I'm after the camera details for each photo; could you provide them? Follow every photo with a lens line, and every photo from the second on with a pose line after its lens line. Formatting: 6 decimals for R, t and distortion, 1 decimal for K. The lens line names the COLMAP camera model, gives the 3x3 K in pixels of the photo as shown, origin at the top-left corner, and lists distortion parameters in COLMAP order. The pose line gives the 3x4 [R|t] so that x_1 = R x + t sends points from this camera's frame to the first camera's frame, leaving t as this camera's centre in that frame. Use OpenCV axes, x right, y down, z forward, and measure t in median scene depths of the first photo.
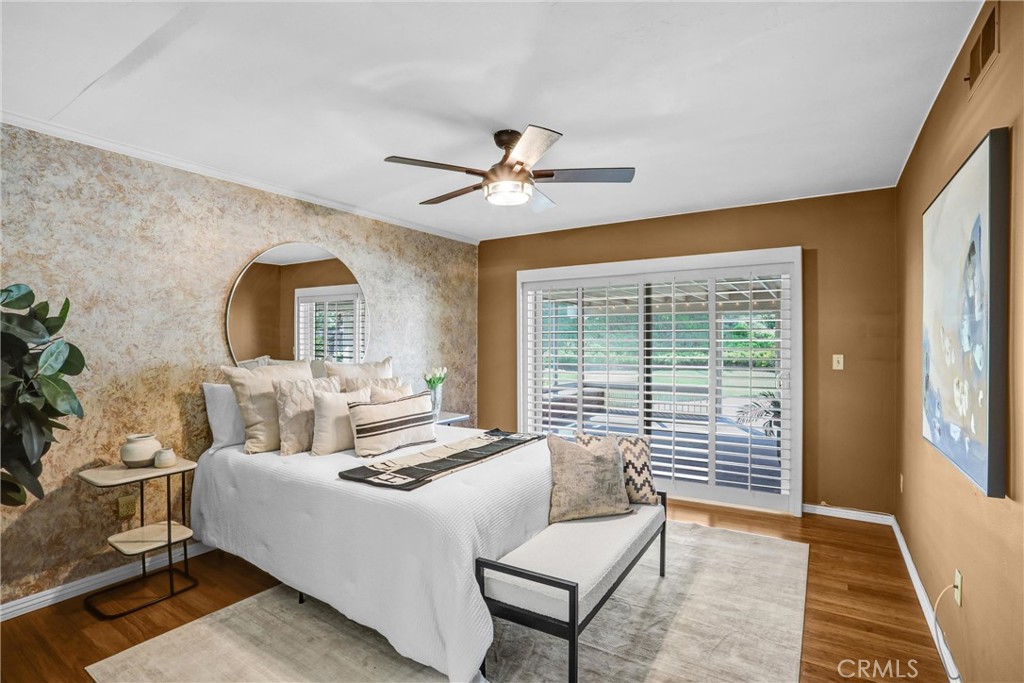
lens RADIAL K [[505.7, 0, 512.4], [0, 505.7, 340.8], [0, 0, 1]] dist [-0.000759, -0.000029]
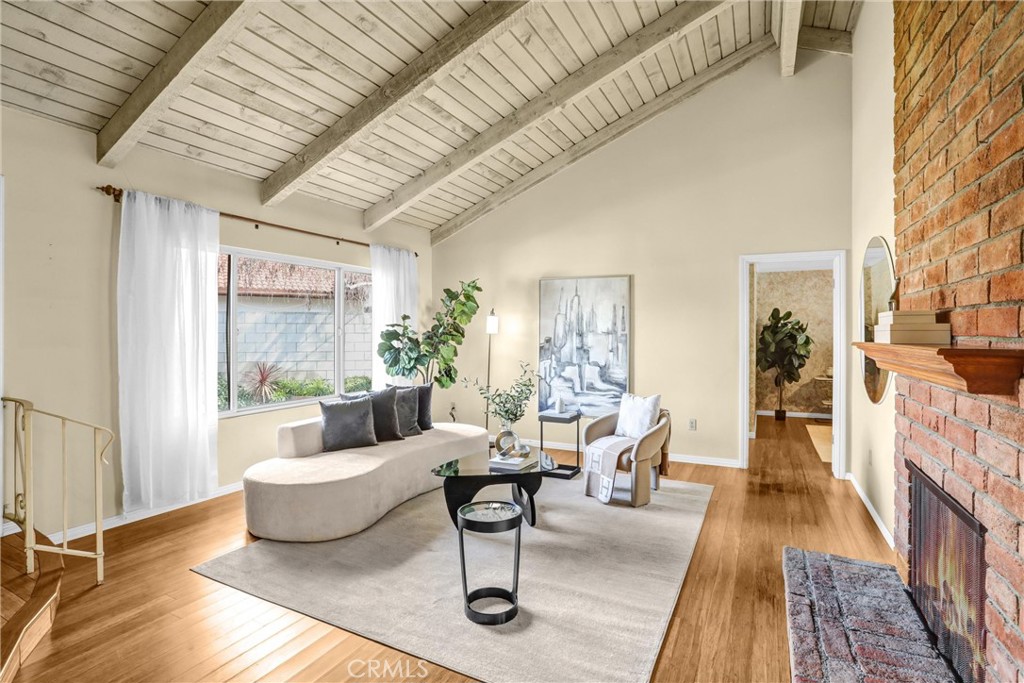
lens RADIAL K [[505.7, 0, 511.5], [0, 505.7, 339.1], [0, 0, 1]] dist [-0.000759, -0.000029]
pose [[0.080713, 0.005316, -0.996723, 2.169514], [0.006471, 0.999962, 0.005858, -0.005508], [0.996716, -0.006923, 0.080676, -1.144723]]
